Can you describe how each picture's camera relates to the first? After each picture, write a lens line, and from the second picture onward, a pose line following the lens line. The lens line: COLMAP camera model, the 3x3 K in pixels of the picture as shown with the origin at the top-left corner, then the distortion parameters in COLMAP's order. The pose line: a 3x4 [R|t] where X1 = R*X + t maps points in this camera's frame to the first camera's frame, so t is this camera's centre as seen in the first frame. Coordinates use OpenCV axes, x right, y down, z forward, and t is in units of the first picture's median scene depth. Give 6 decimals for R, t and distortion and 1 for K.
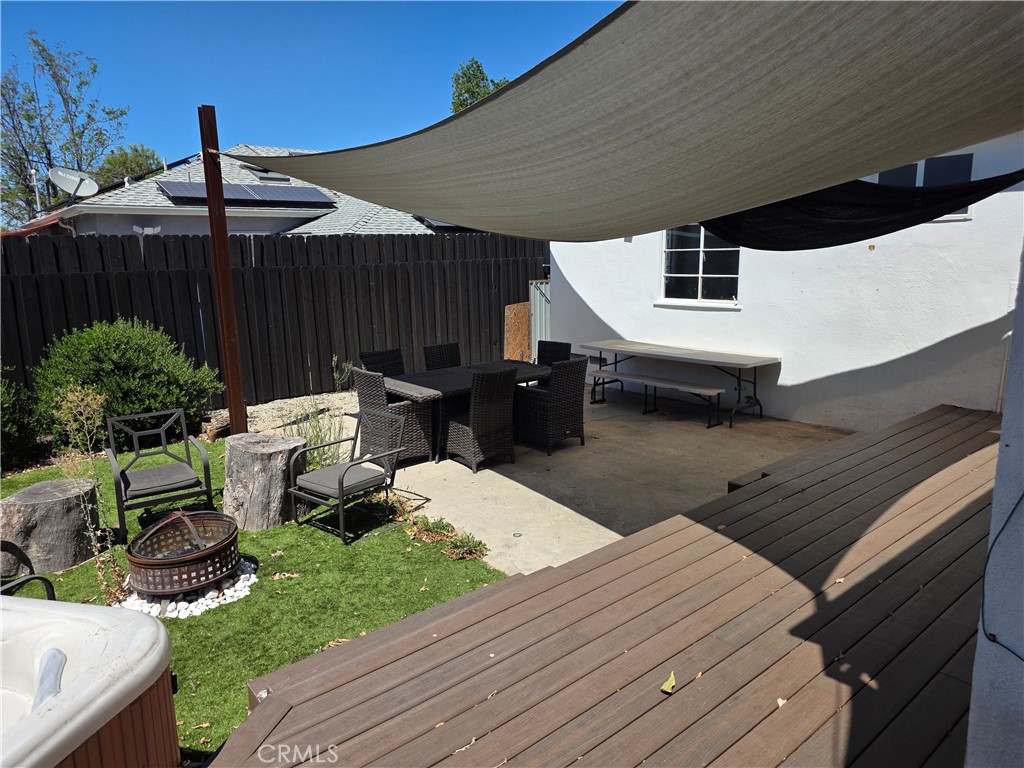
lens RADIAL K [[687.4, 0, 484.5], [0, 687.4, 378.8], [0, 0, 1]] dist [0.034950, -0.016383]
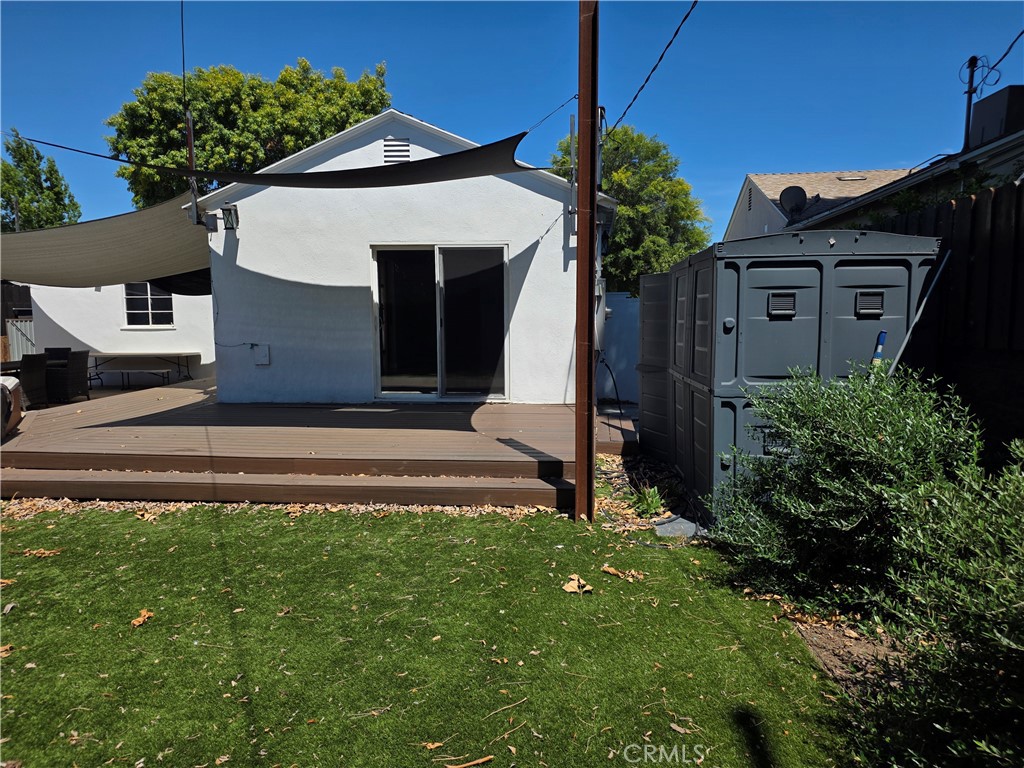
lens RADIAL K [[687.4, 0, 511.2], [0, 687.4, 381.7], [0, 0, 1]] dist [0.034950, -0.016383]
pose [[0.701946, -0.054178, 0.710167, -0.295053], [0.119846, 0.991870, -0.042790, 0.208518], [-0.702075, 0.115147, 0.702732, -0.836889]]
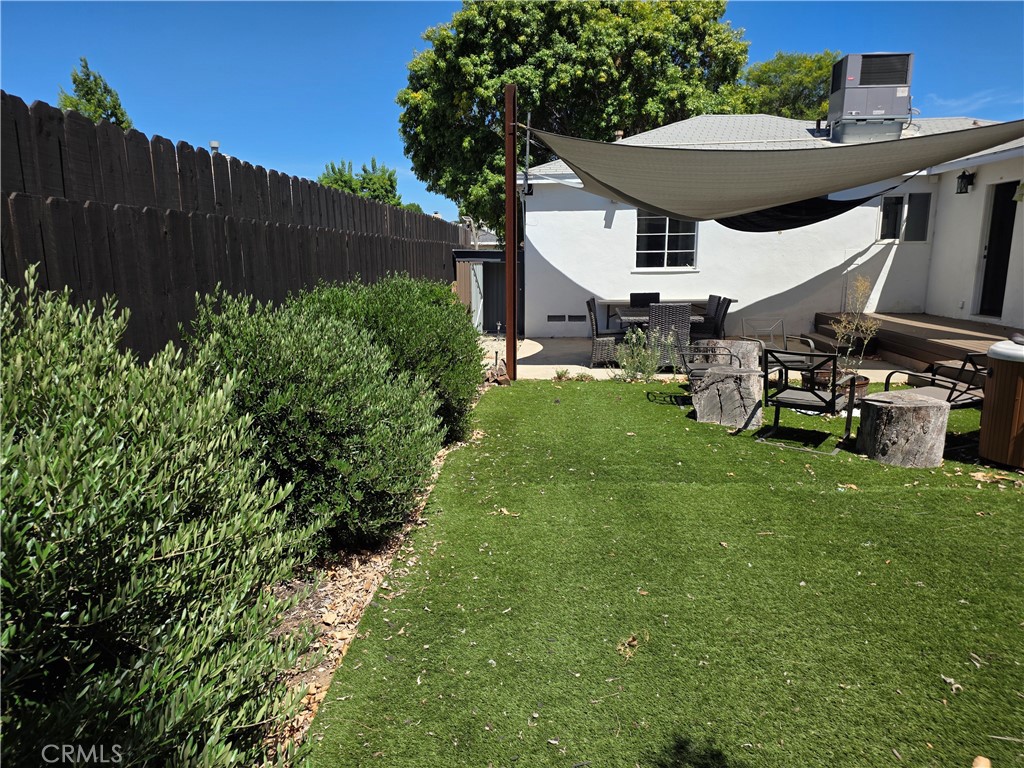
lens RADIAL K [[687.4, 0, 513.1], [0, 687.4, 390.0], [0, 0, 1]] dist [0.034950, -0.016383]
pose [[0.693110, -0.120120, 0.710753, -1.021608], [0.124095, 0.991180, 0.046499, 0.038927], [-0.710070, 0.055973, 0.701903, 0.199586]]
